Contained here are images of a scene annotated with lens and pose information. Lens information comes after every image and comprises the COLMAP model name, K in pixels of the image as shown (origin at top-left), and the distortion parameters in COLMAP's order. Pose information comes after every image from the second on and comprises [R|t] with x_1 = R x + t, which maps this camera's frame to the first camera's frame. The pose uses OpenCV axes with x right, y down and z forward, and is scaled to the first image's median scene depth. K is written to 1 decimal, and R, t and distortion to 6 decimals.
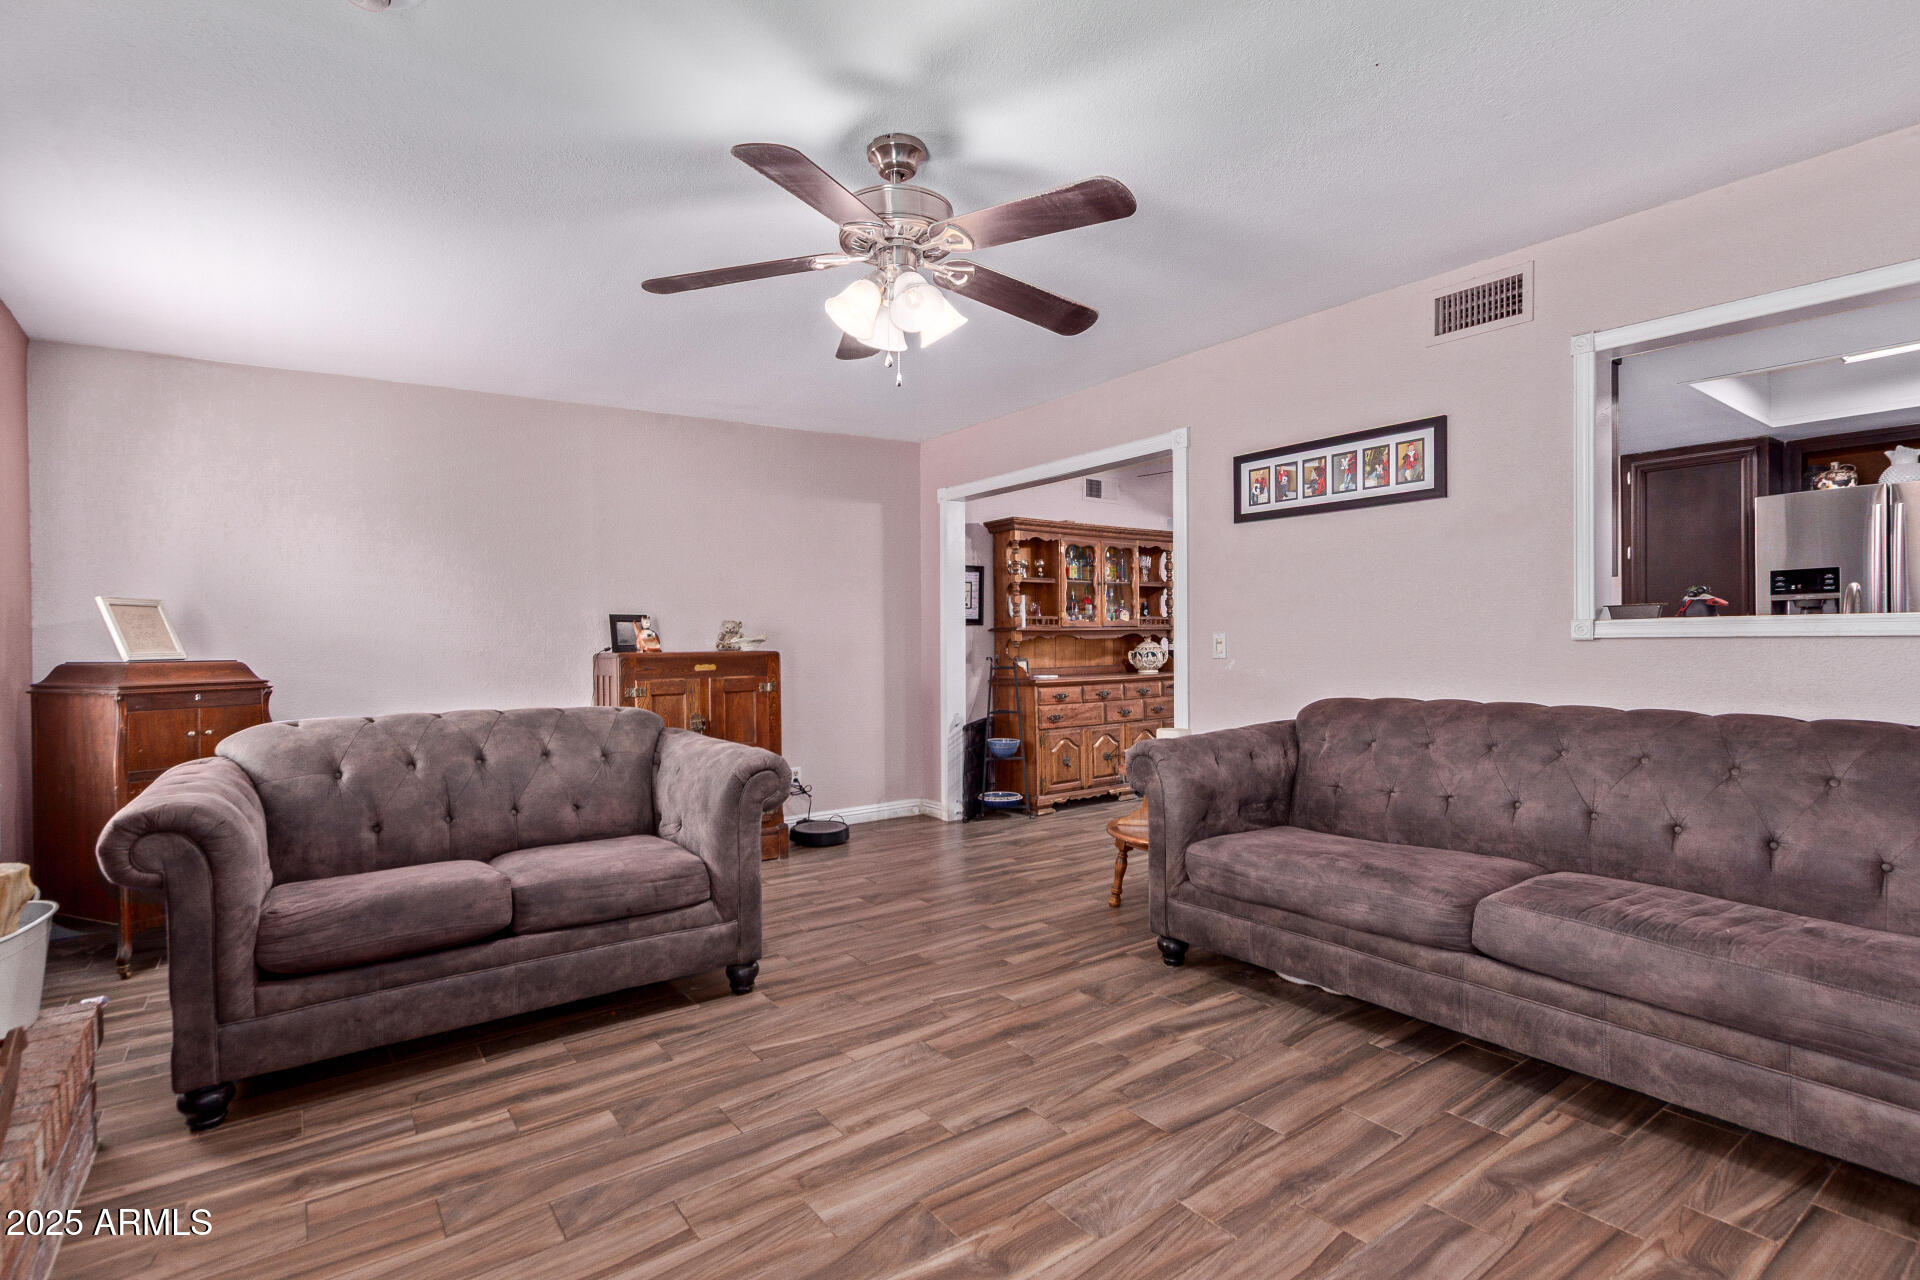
lens RADIAL K [[911.0, 0, 955.7], [0, 911.0, 649.5], [0, 0, 1]] dist [0.021026, -0.010188]
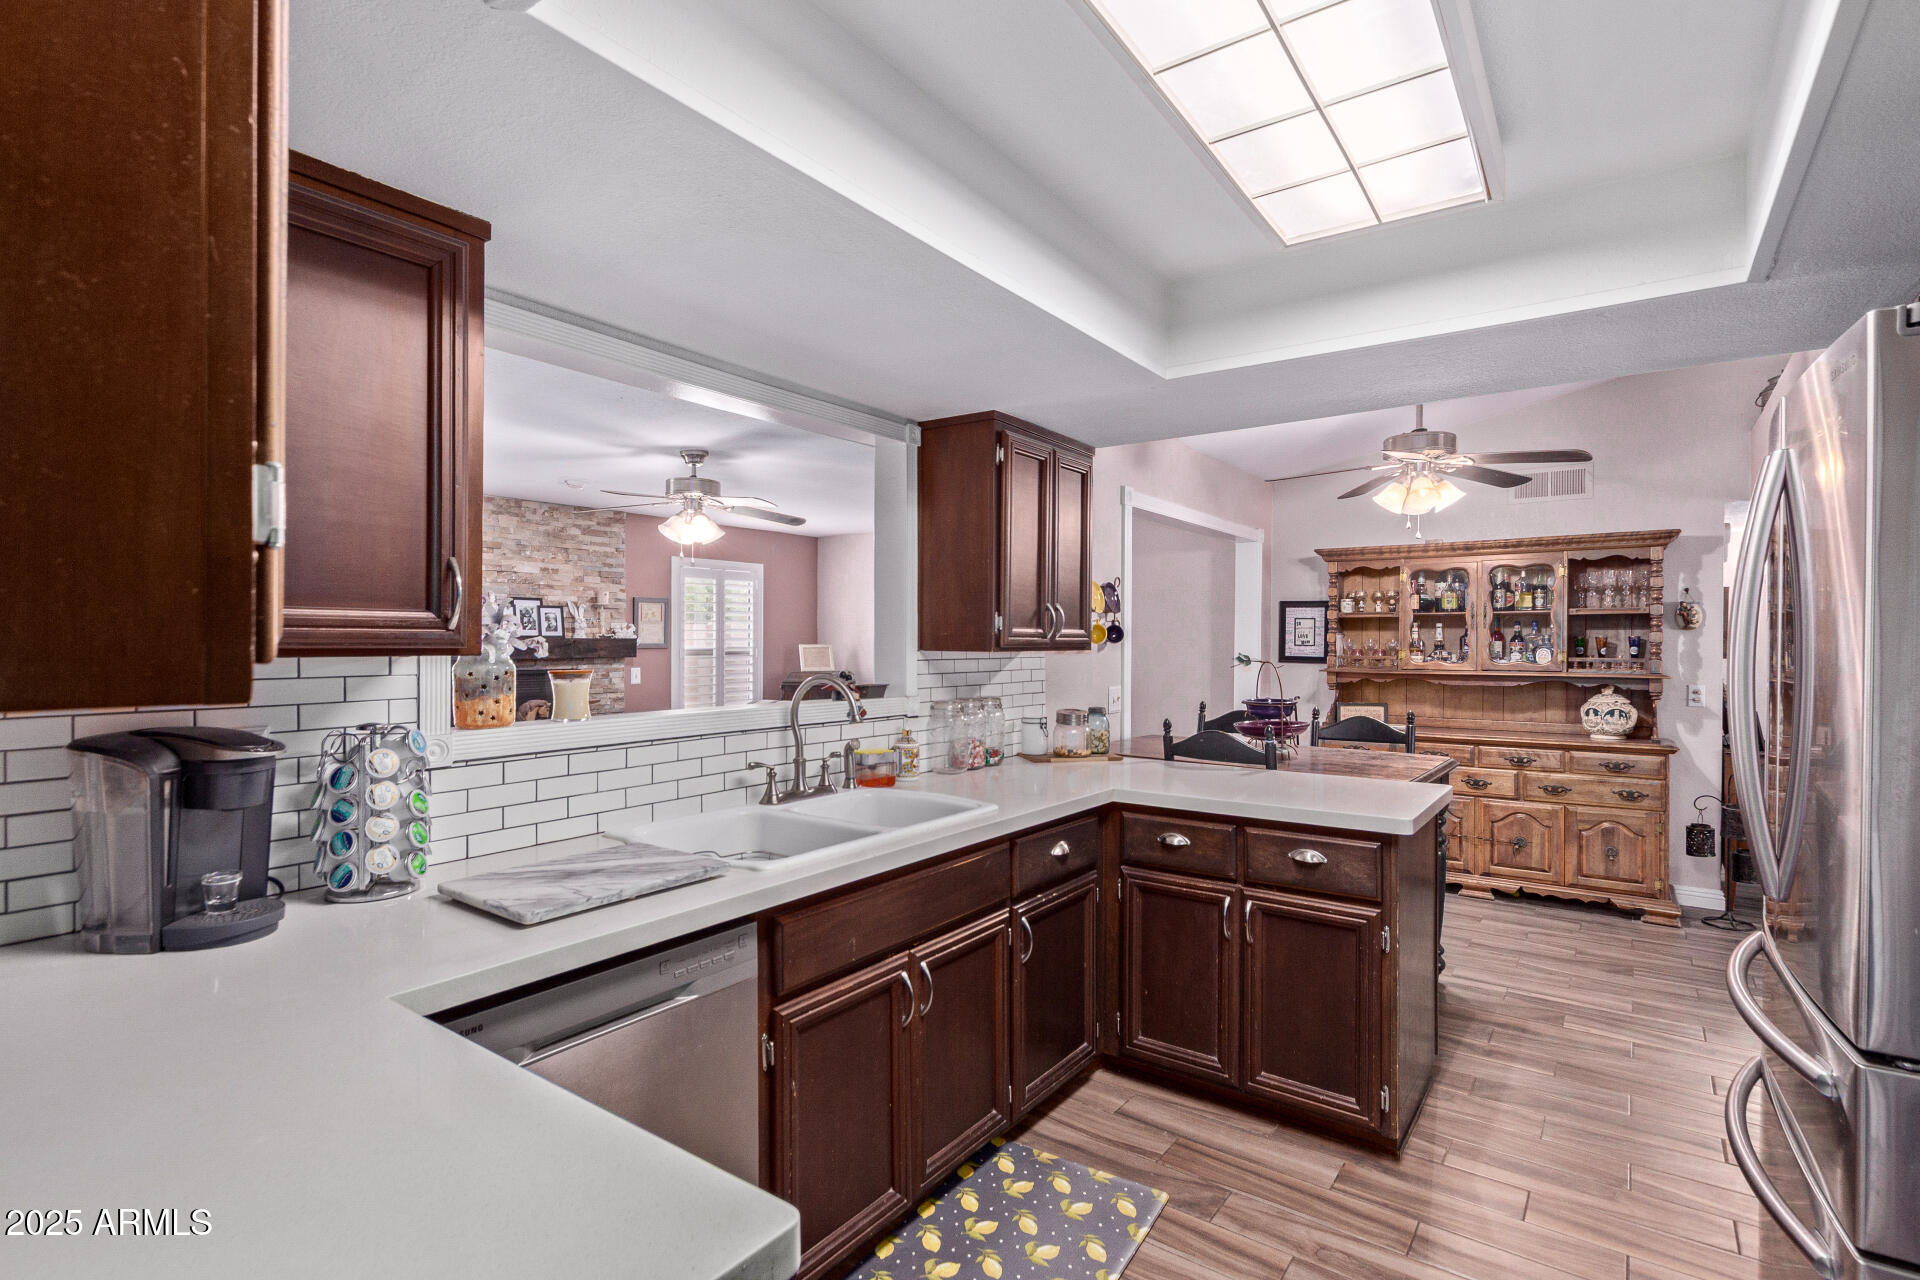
lens RADIAL K [[905.0, 0, 961.2], [0, 905.0, 643.9], [0, 0, 1]] dist [0.002469, 0.000101]
pose [[0.305154, 0.014321, -0.952195, 1.728518], [-0.017742, 0.999799, 0.009351, -0.103993], [0.952138, 0.014040, 0.305346, 0.767583]]
